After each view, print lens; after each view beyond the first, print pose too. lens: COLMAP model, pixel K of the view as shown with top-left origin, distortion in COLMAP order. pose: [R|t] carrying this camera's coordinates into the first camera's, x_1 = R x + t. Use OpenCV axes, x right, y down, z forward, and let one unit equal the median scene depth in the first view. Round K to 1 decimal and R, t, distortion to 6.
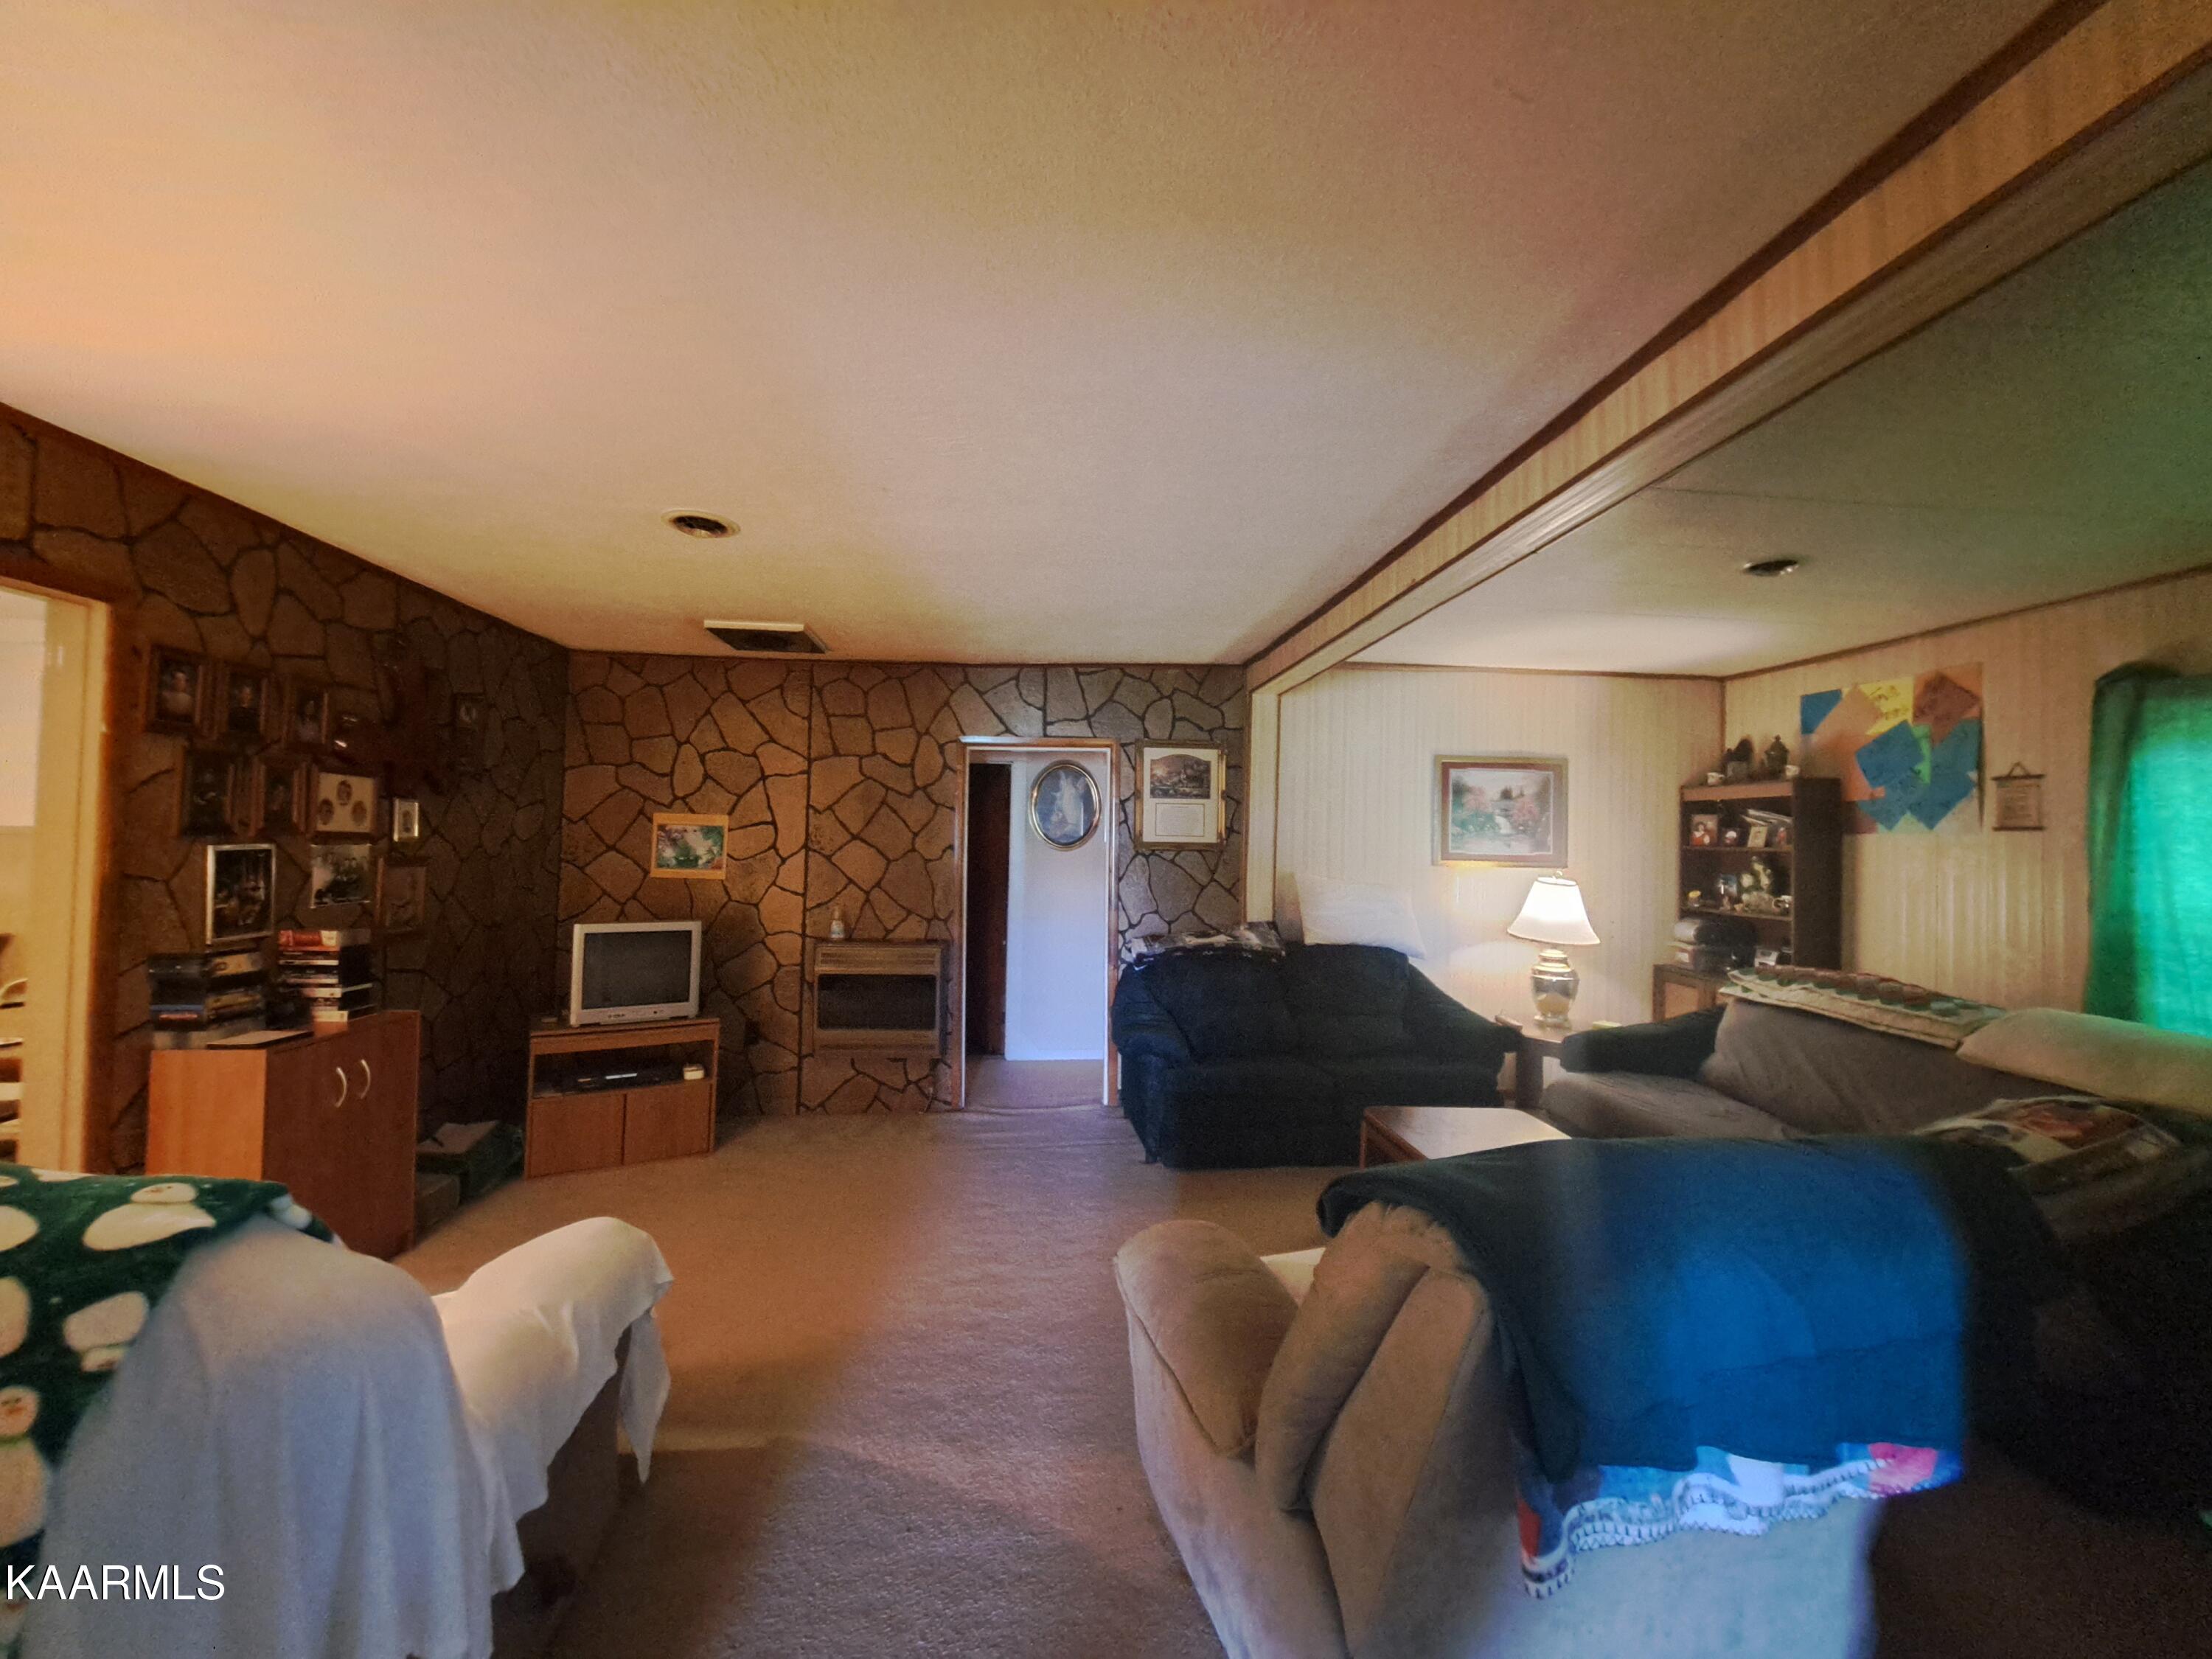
lens RADIAL K [[888.4, 0, 1087.5], [0, 888.4, 803.0], [0, 0, 1]] dist [-0.002021, -0.000287]
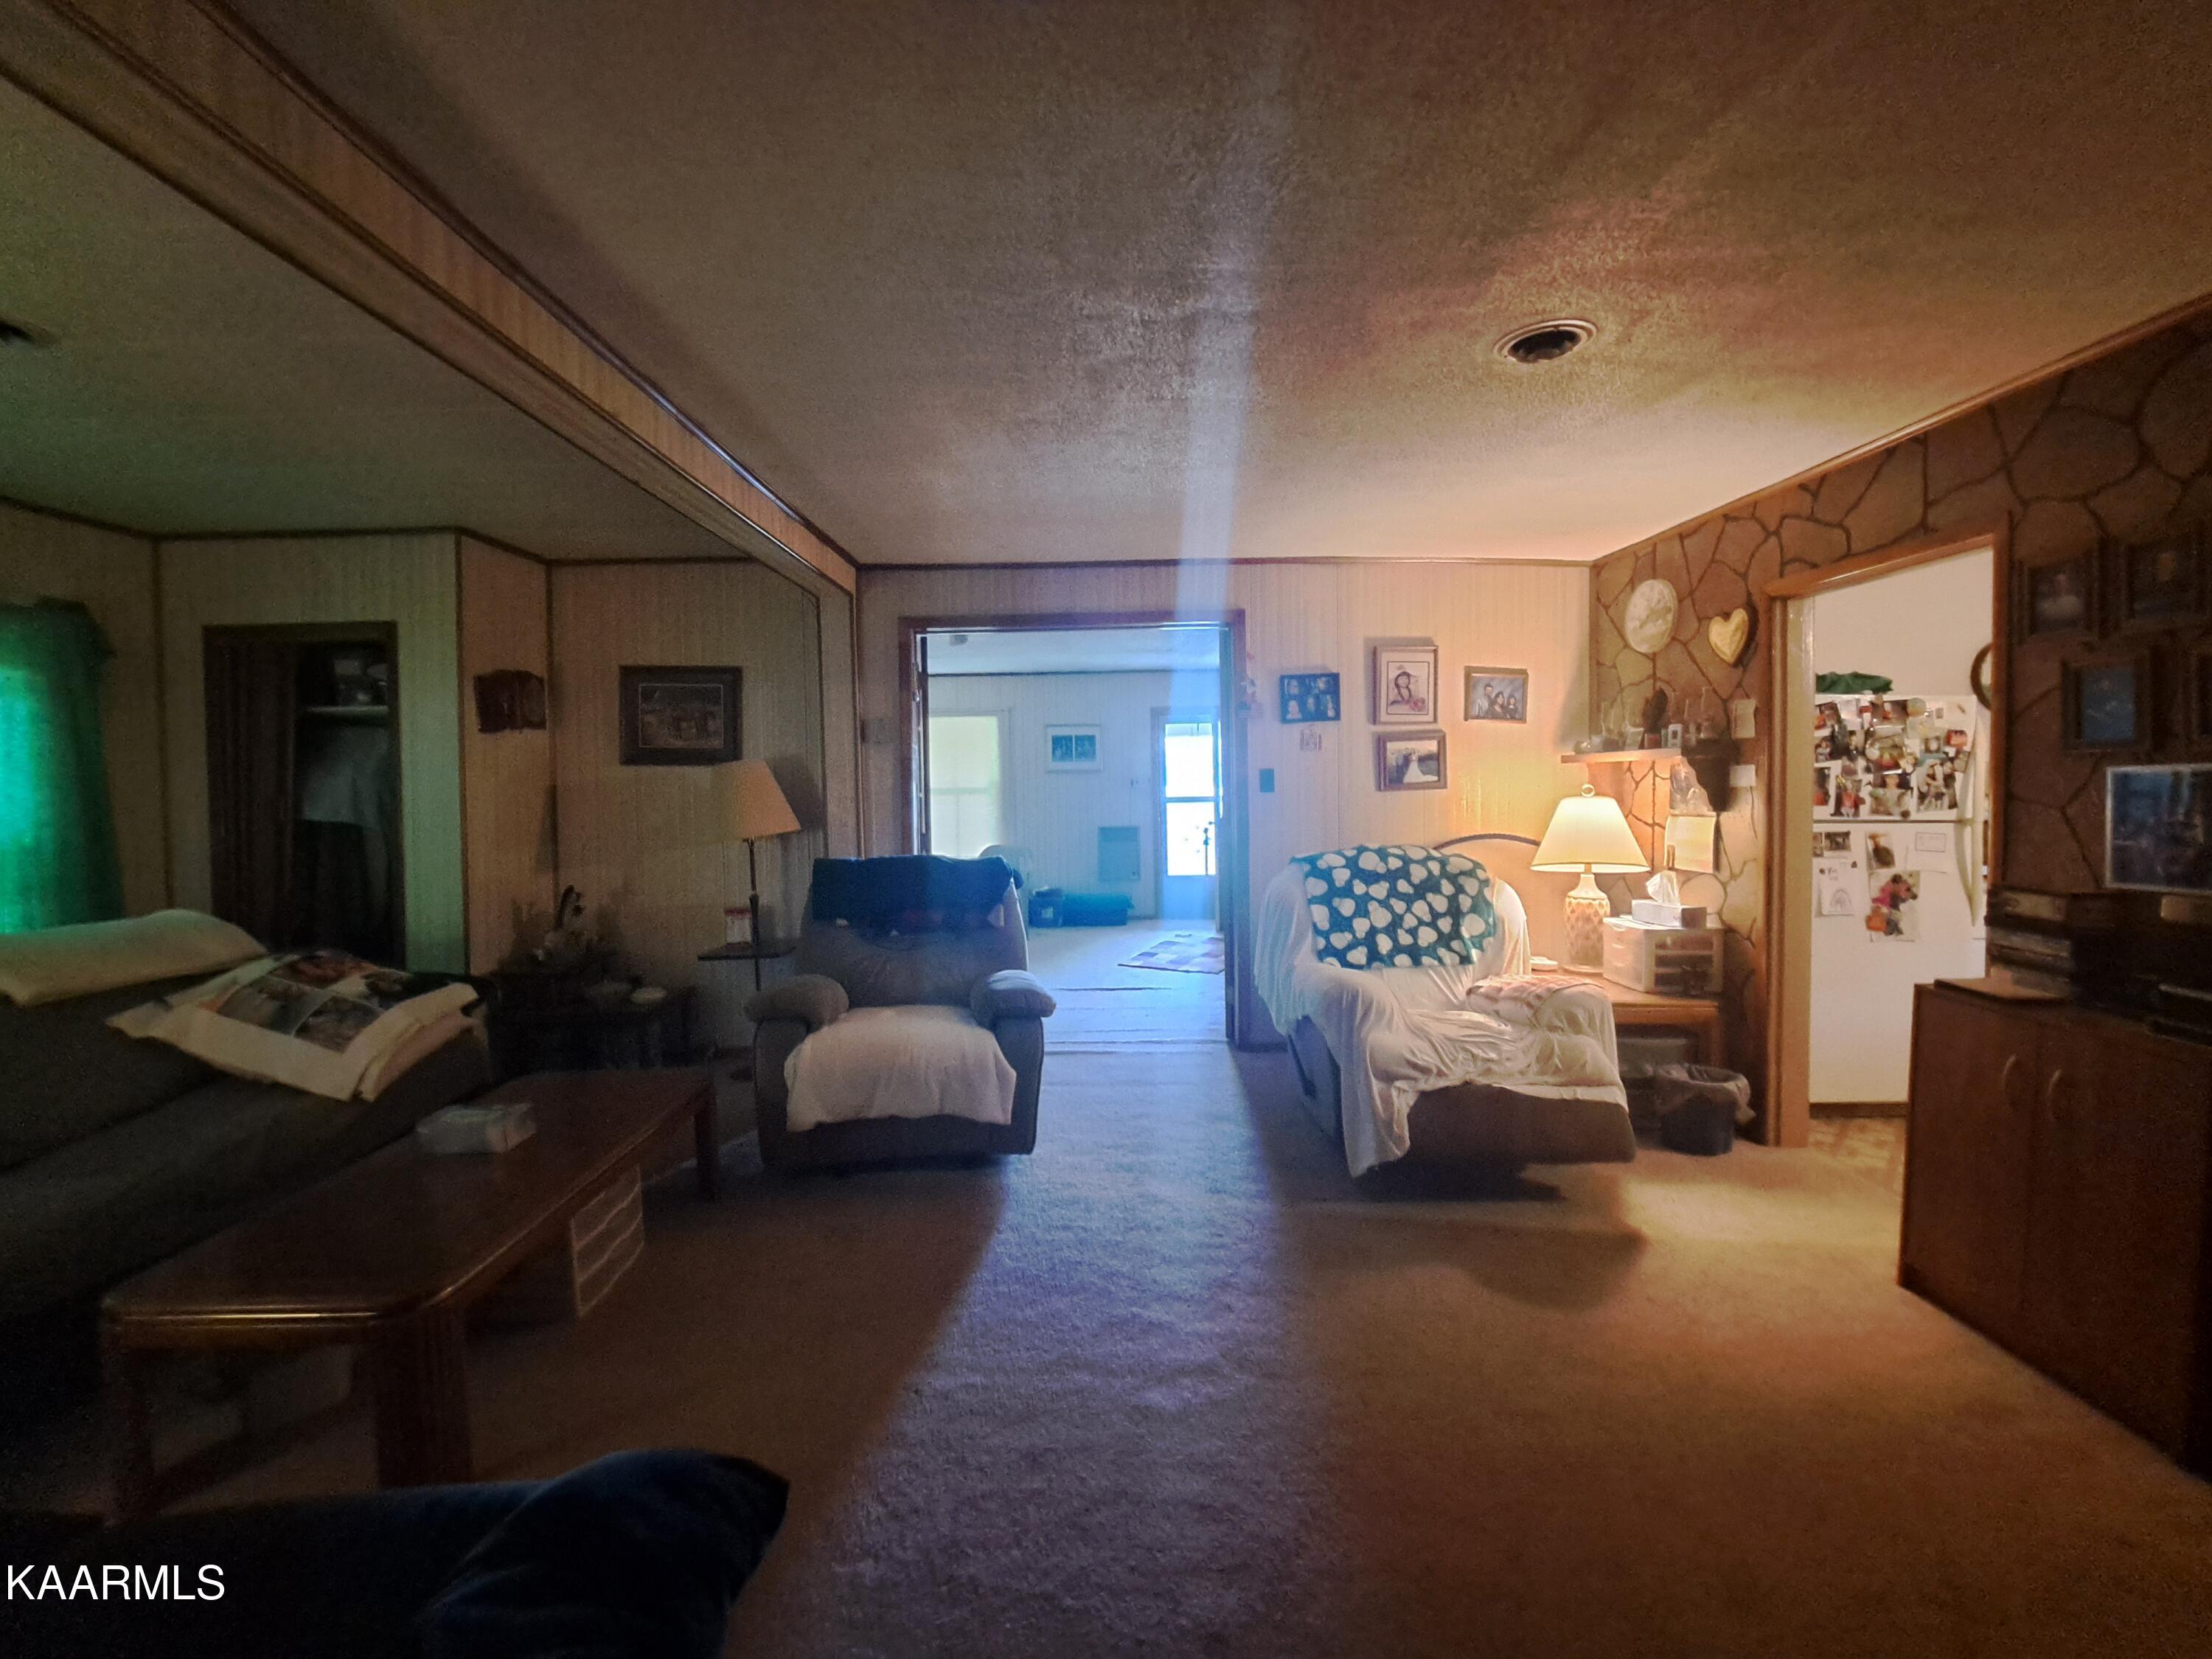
lens RADIAL K [[888.4, 0, 1087.5], [0, 888.4, 803.0], [0, 0, 1]] dist [-0.002021, -0.000287]
pose [[-0.996939, -0.008357, 0.077739, -0.061058], [-0.009695, 0.999811, -0.016846, 0.056897], [-0.077584, -0.017548, -0.996831, 1.030665]]
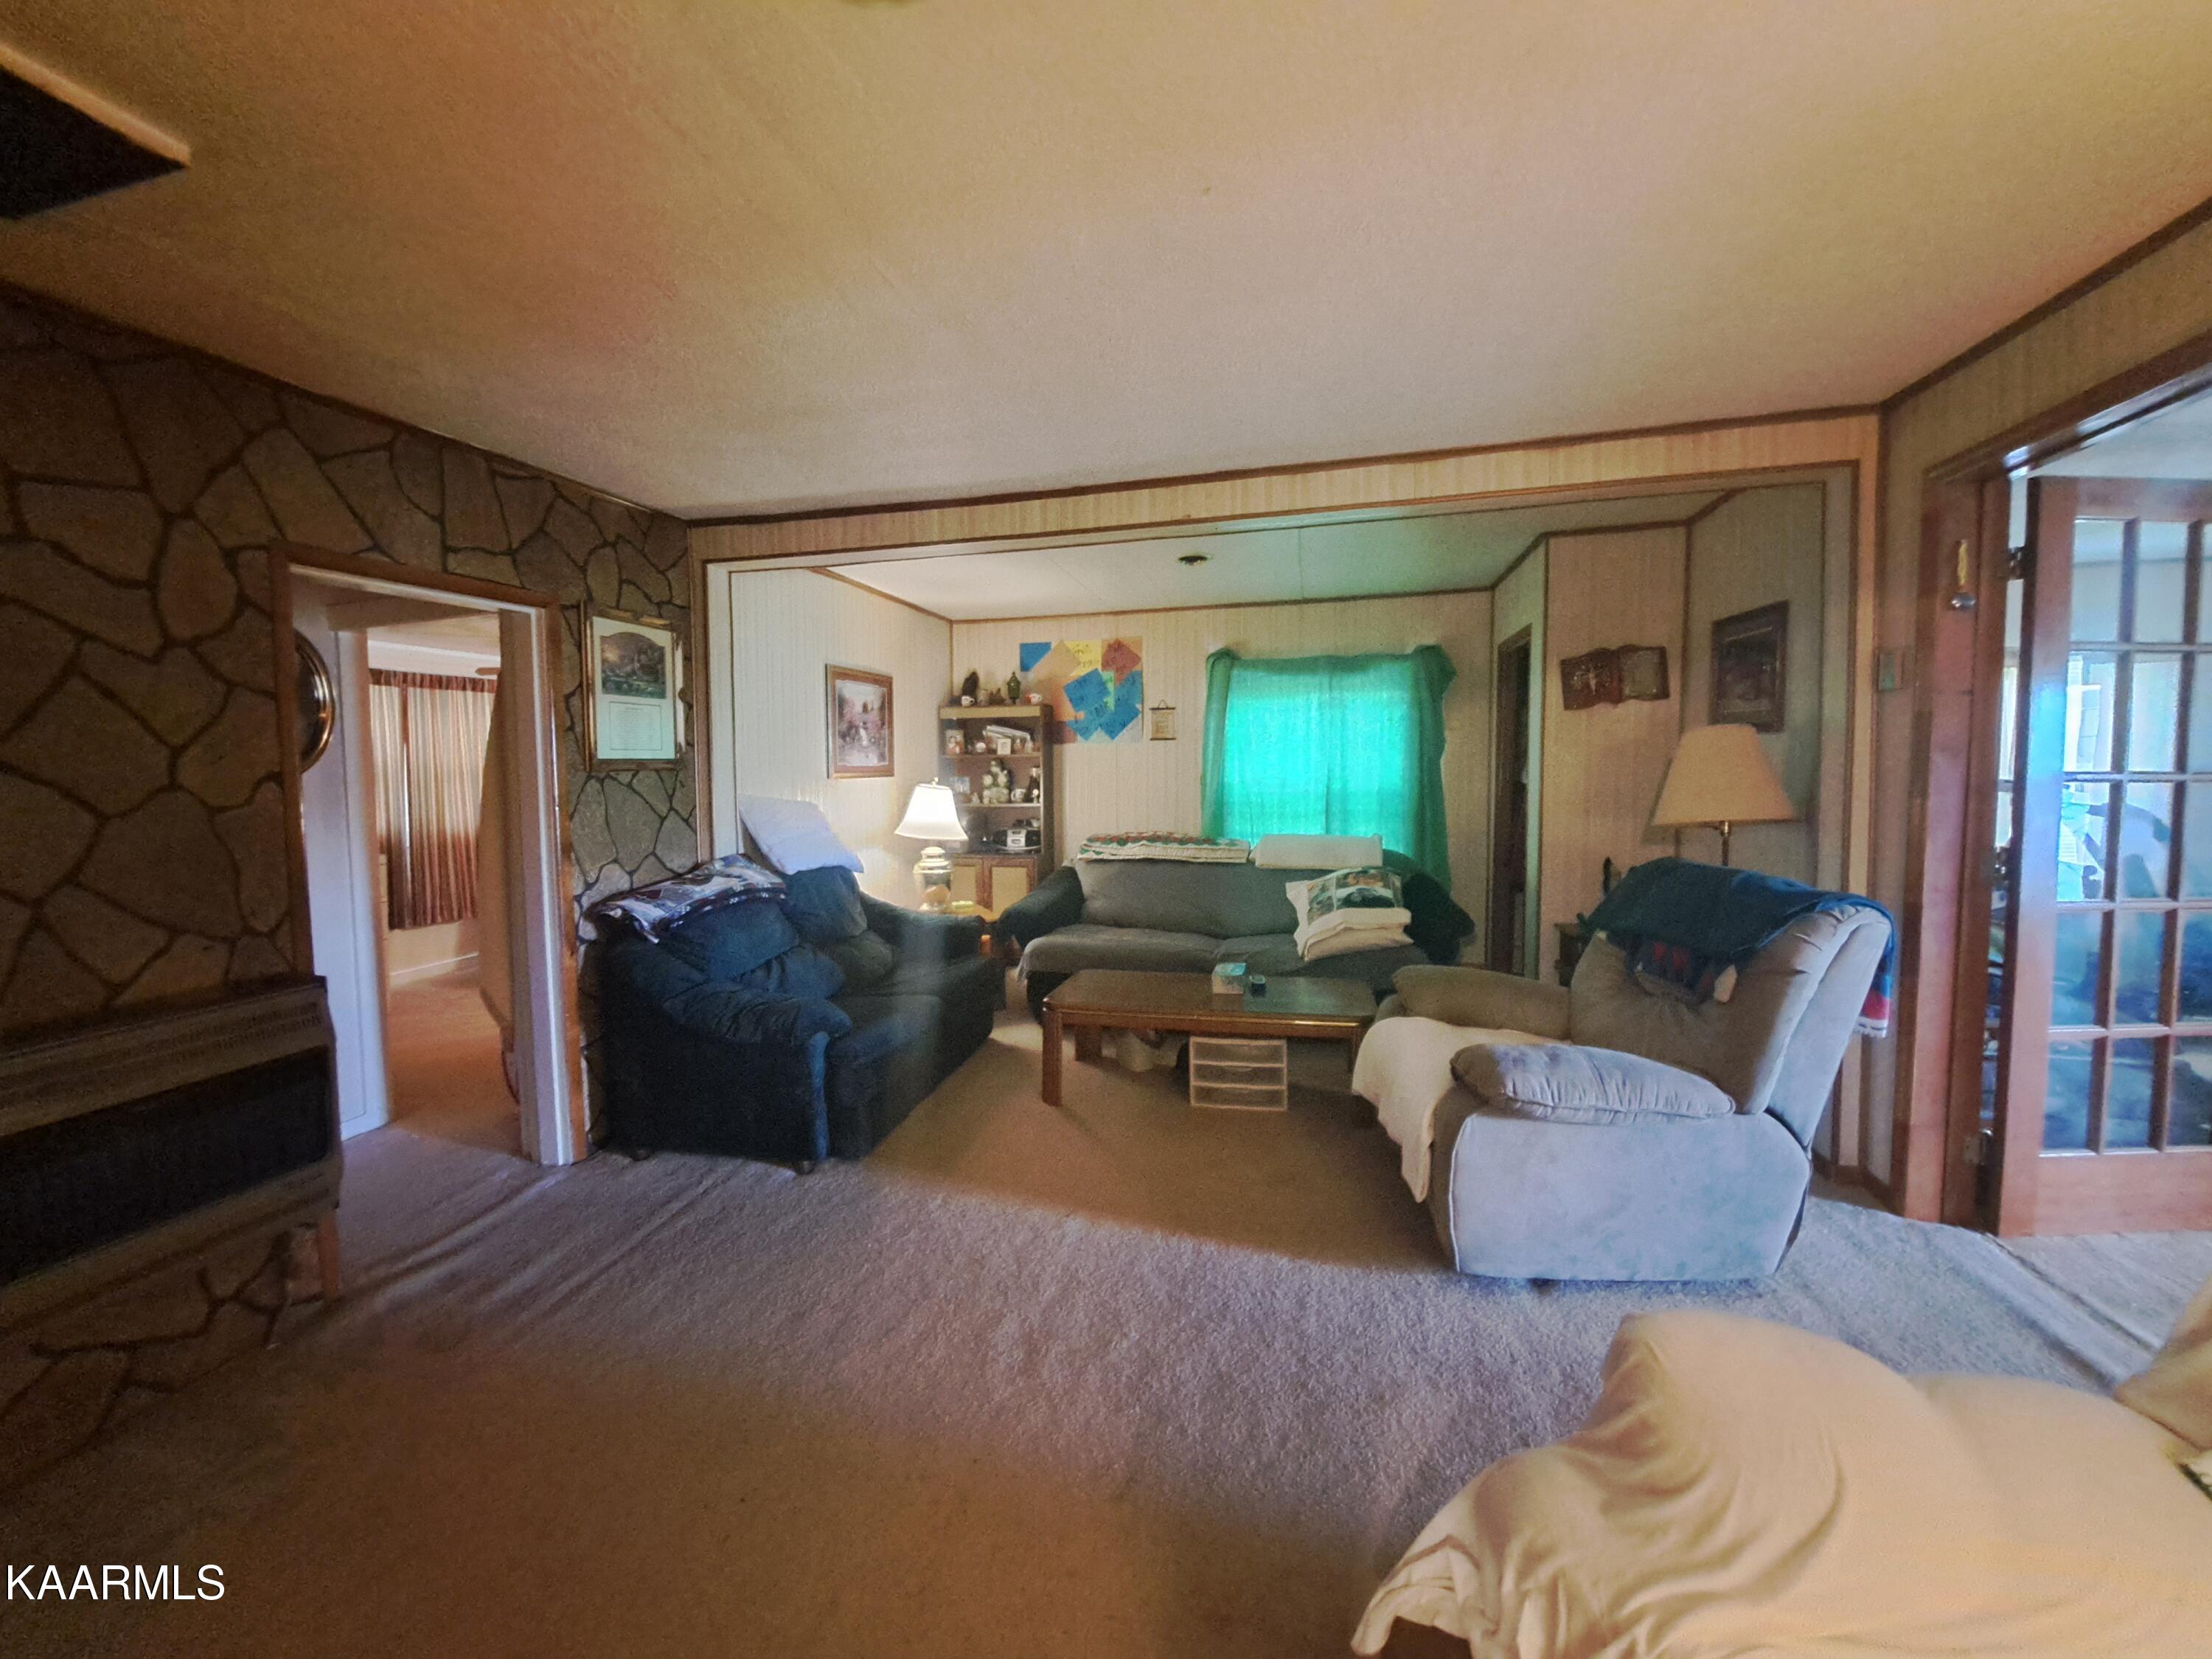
lens RADIAL K [[888.4, 0, 1087.5], [0, 888.4, 803.0], [0, 0, 1]] dist [-0.002021, -0.000287]
pose [[0.317243, -0.064808, 0.946127, -0.461616], [-0.017853, 0.997077, 0.074285, 0.020856], [-0.948176, -0.040458, 0.315159, 0.445642]]
